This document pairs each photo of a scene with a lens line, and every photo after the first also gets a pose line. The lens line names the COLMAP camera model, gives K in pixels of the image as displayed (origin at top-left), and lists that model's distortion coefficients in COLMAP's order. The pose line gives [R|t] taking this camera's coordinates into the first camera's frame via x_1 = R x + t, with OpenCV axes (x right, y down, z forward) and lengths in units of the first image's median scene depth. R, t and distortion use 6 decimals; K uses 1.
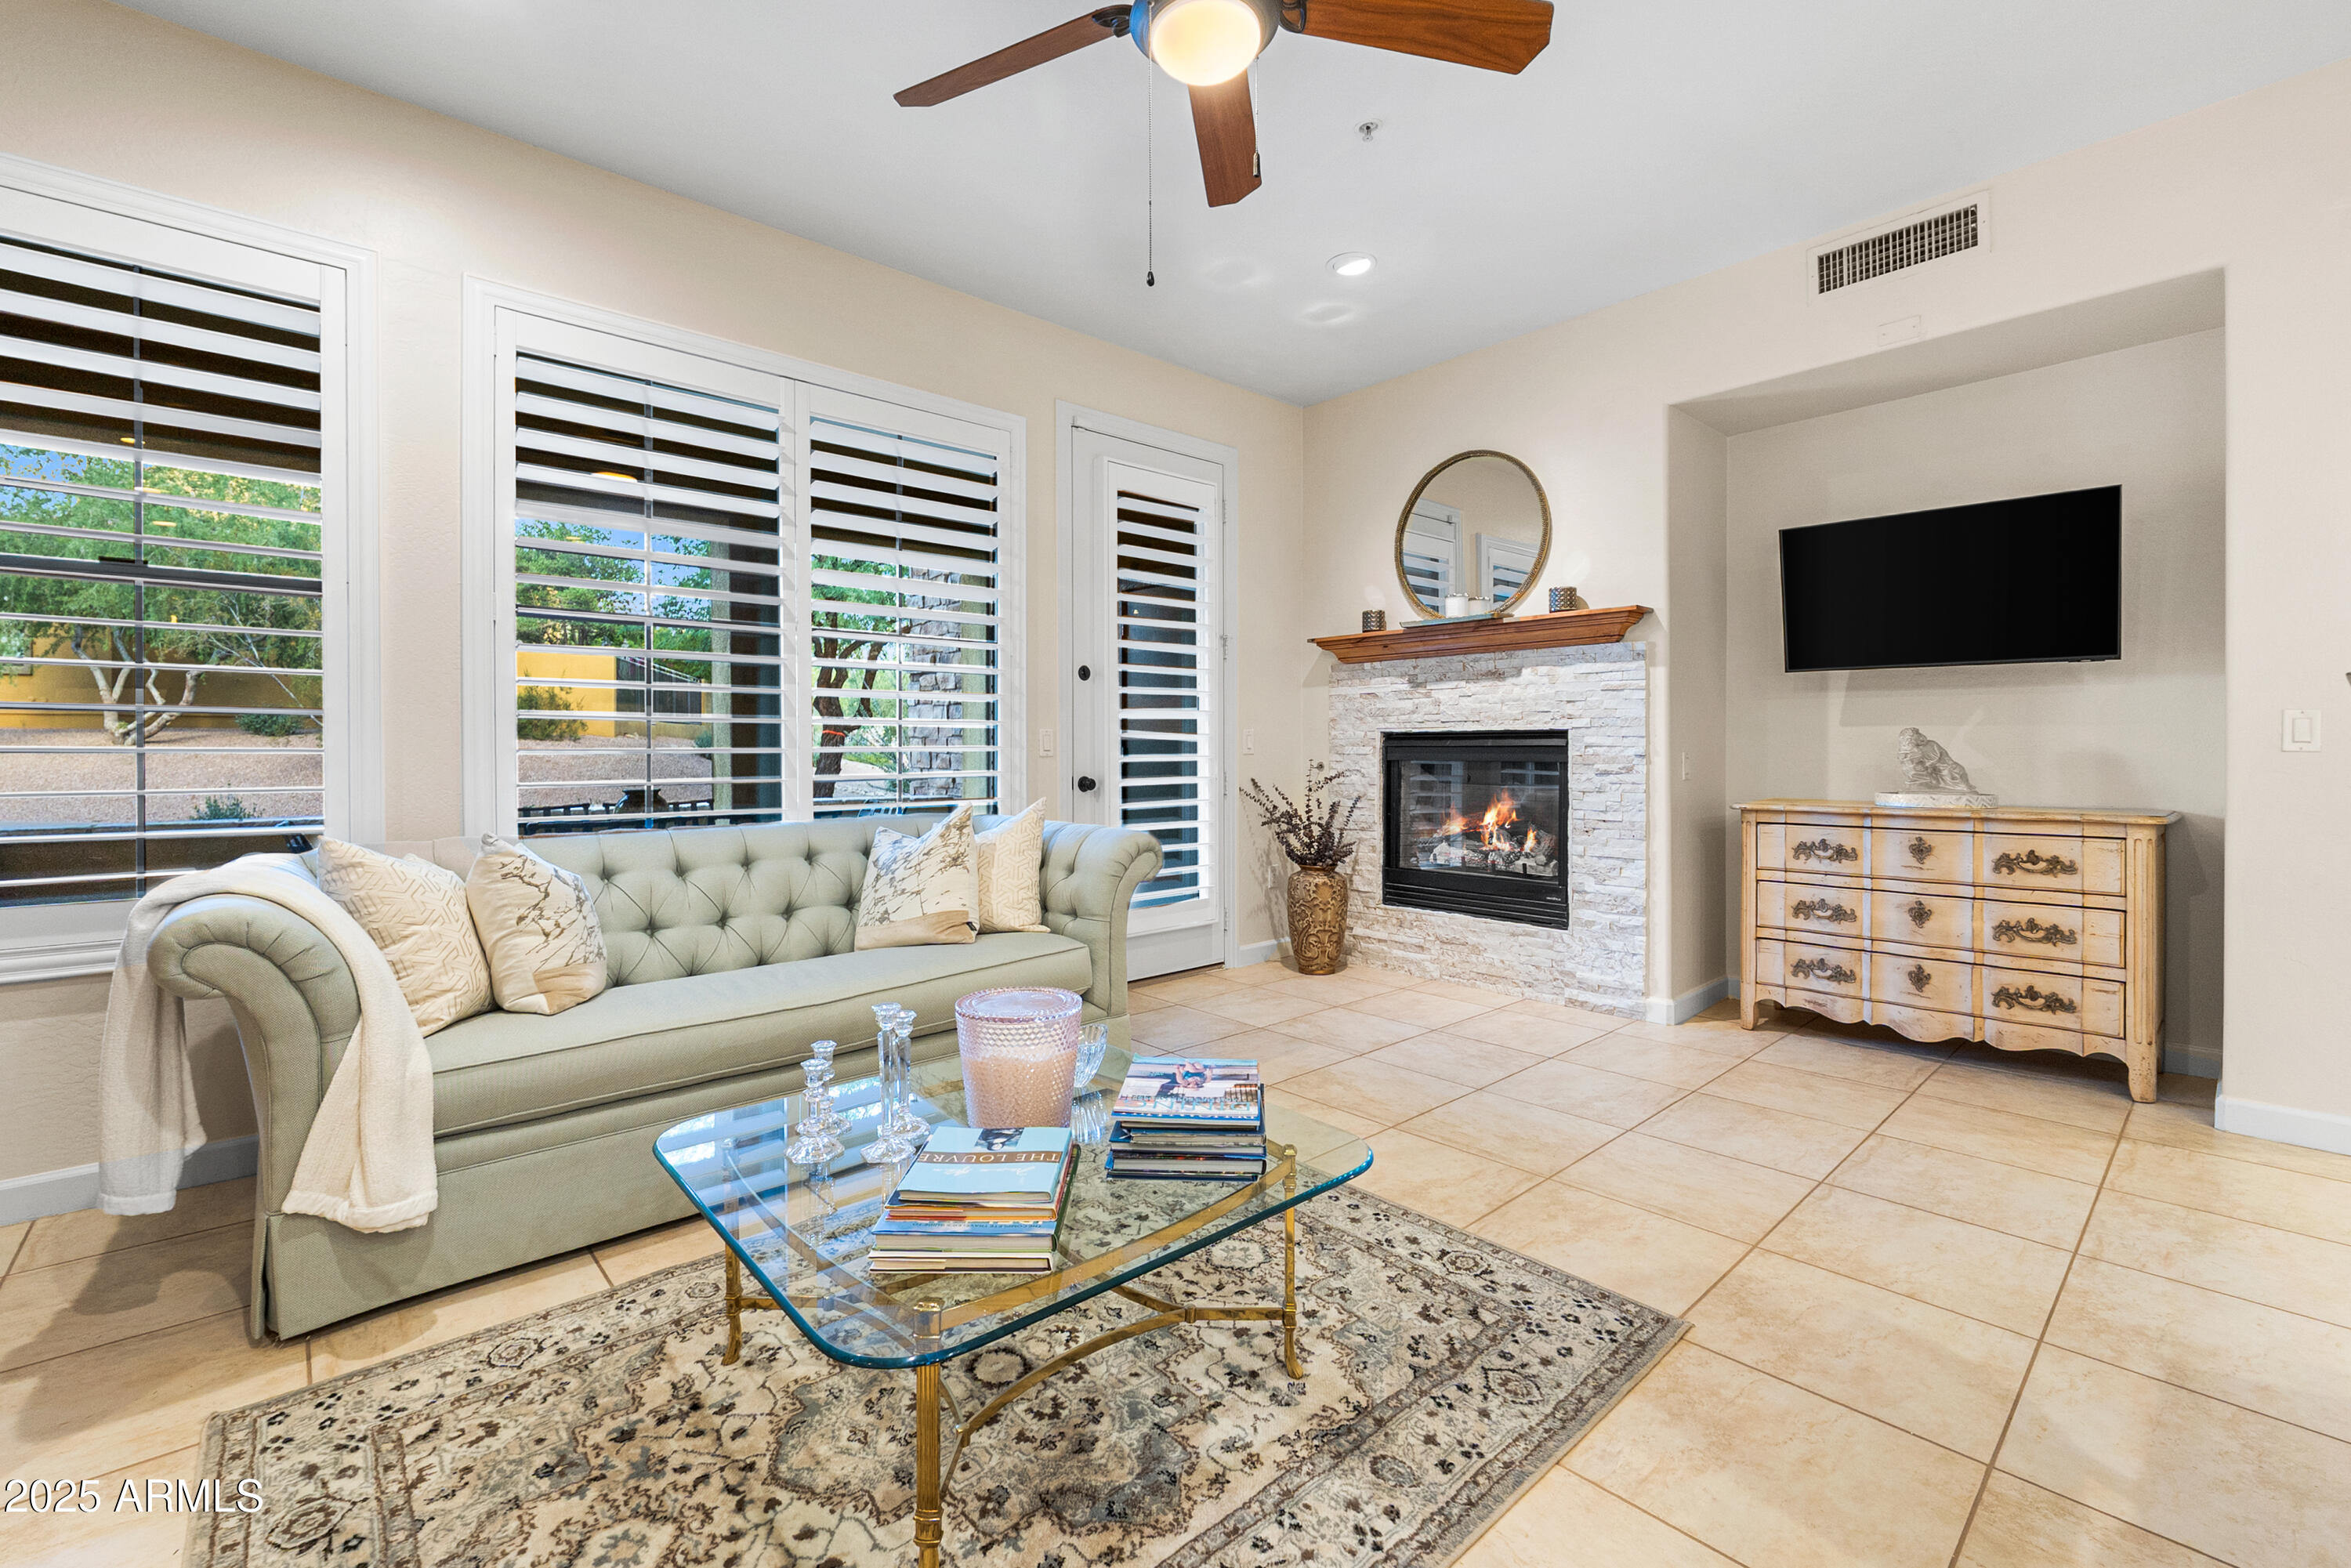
lens RADIAL K [[997.6, 0, 1158.1], [0, 997.6, 768.5], [0, 0, 1]] dist [-0.000263, -0.000322]
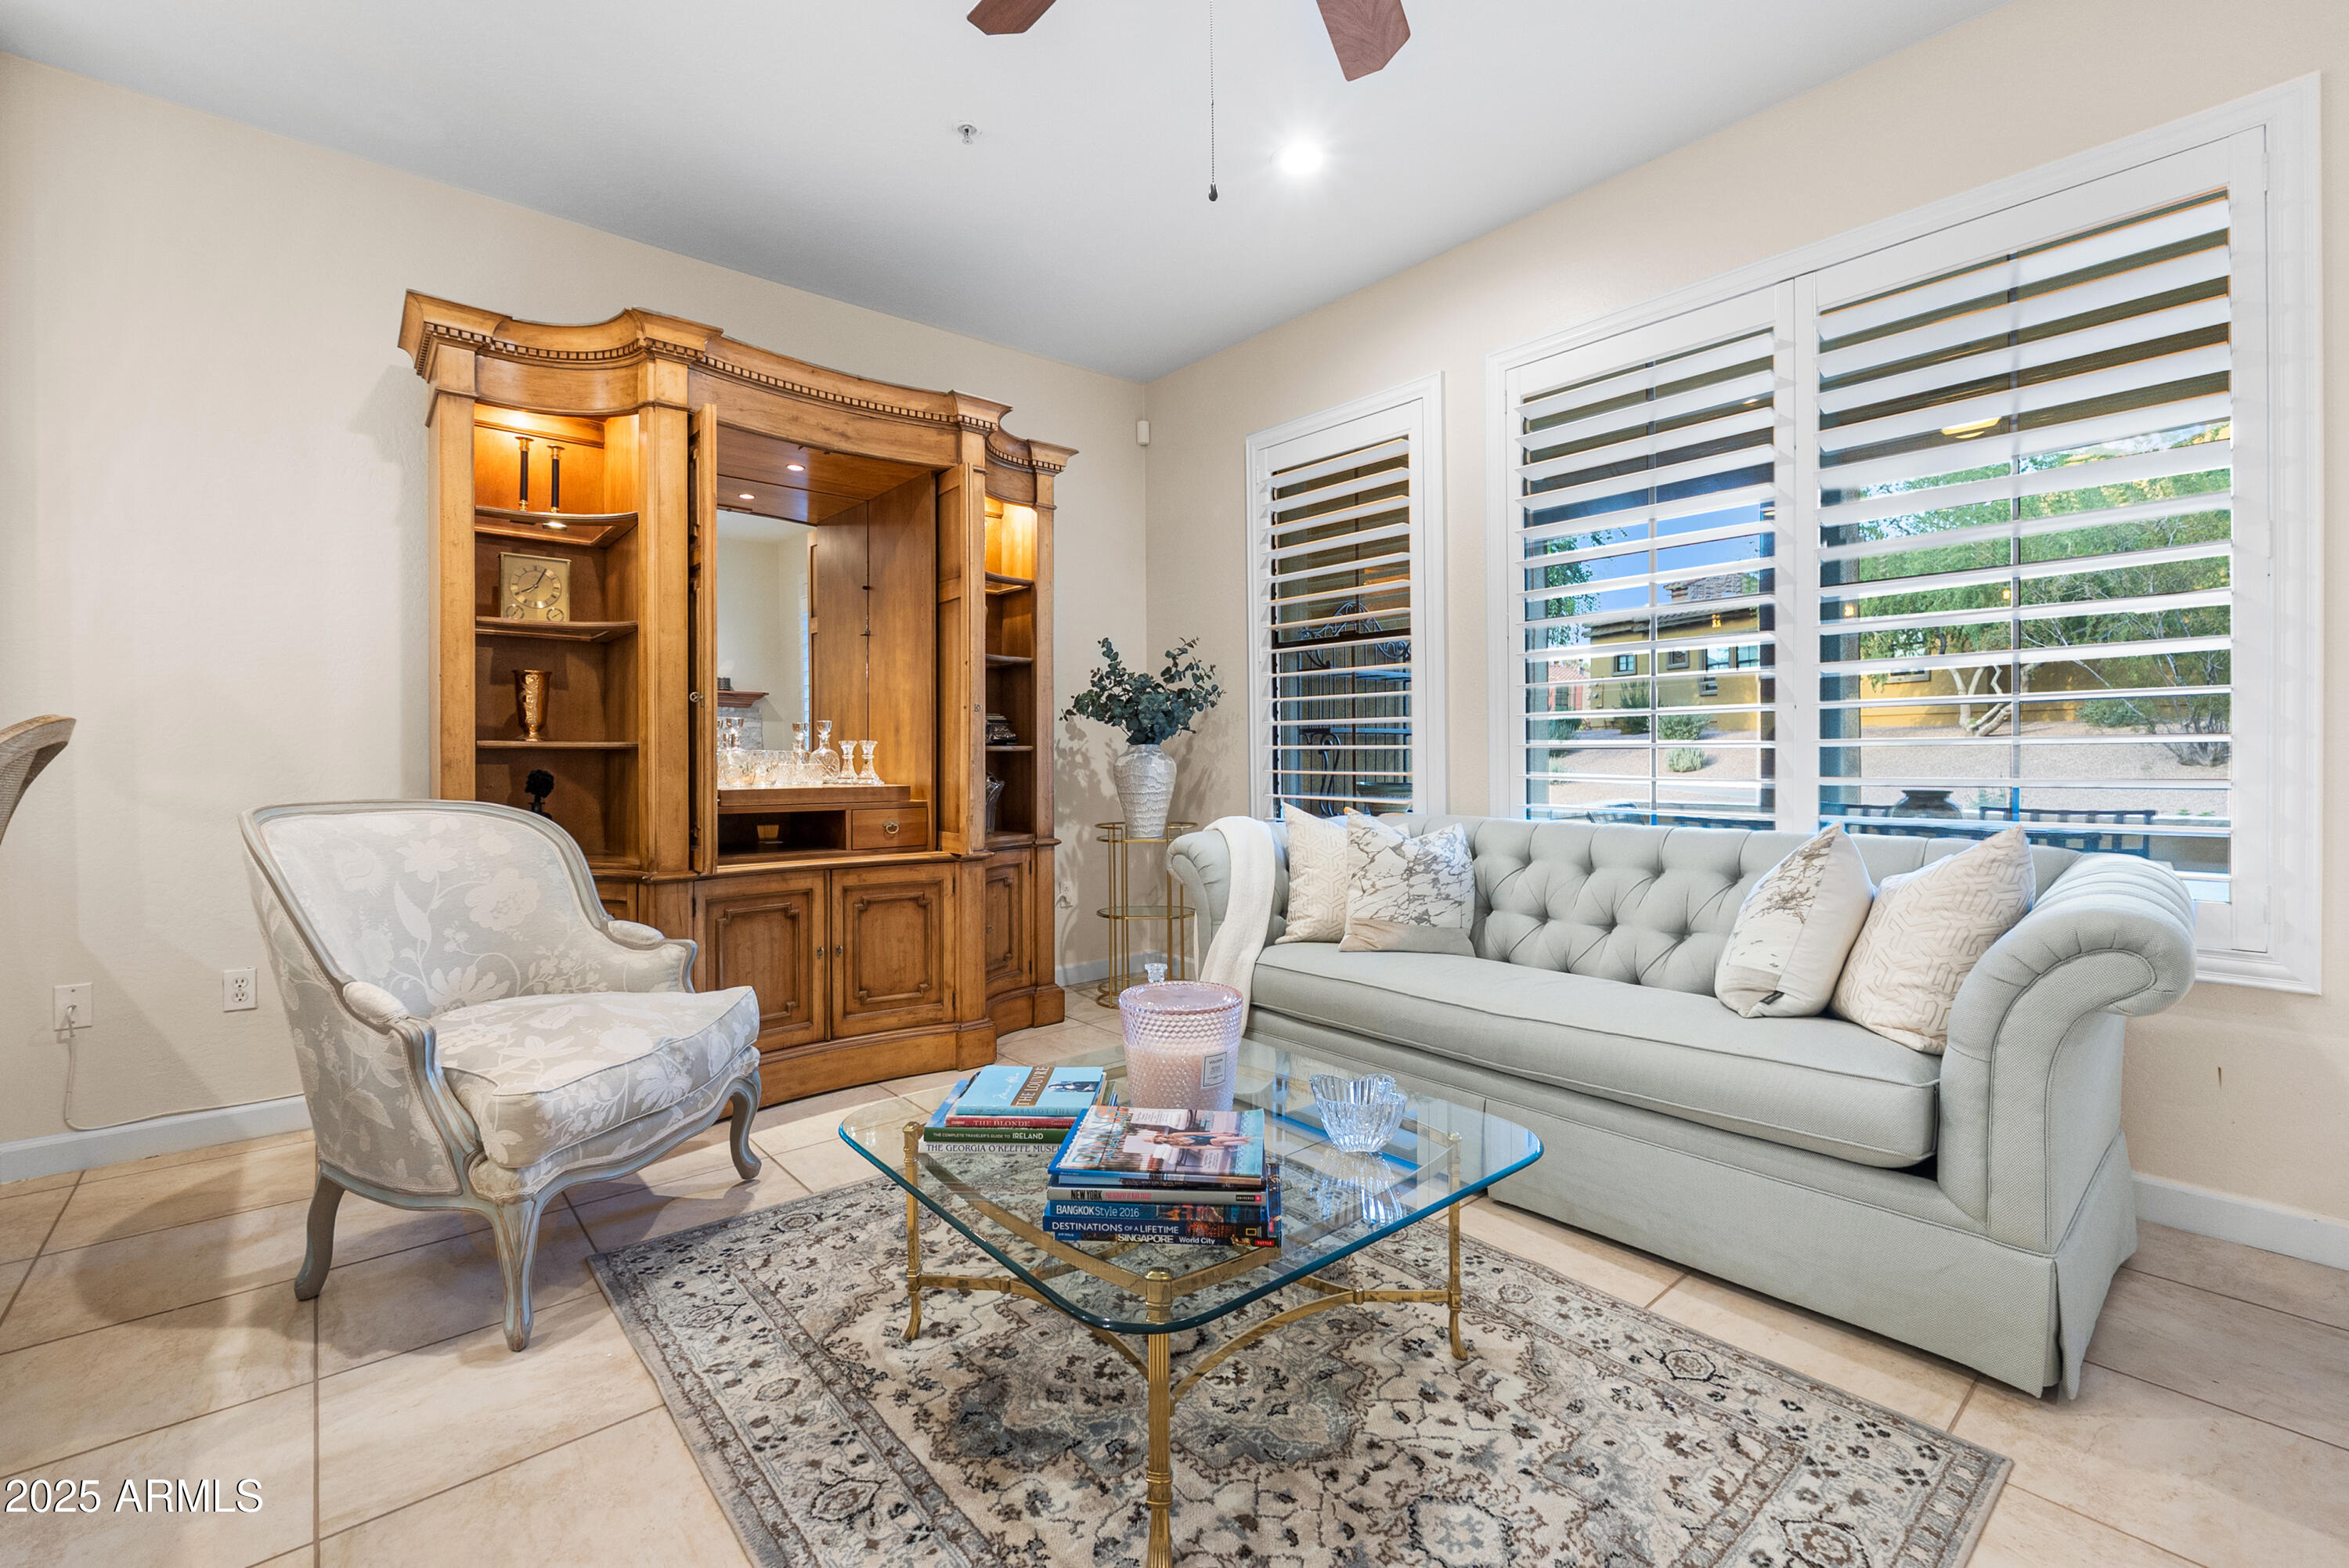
lens RADIAL K [[996.7, 0, 1152.2], [0, 996.7, 764.7], [0, 0, 1]] dist [-0.000263, -0.000322]
pose [[-0.029831, 0.015890, -0.999429, 0.863391], [-0.011188, 0.999806, 0.016230, -0.017221], [0.999492, 0.011665, -0.029648, 0.987005]]
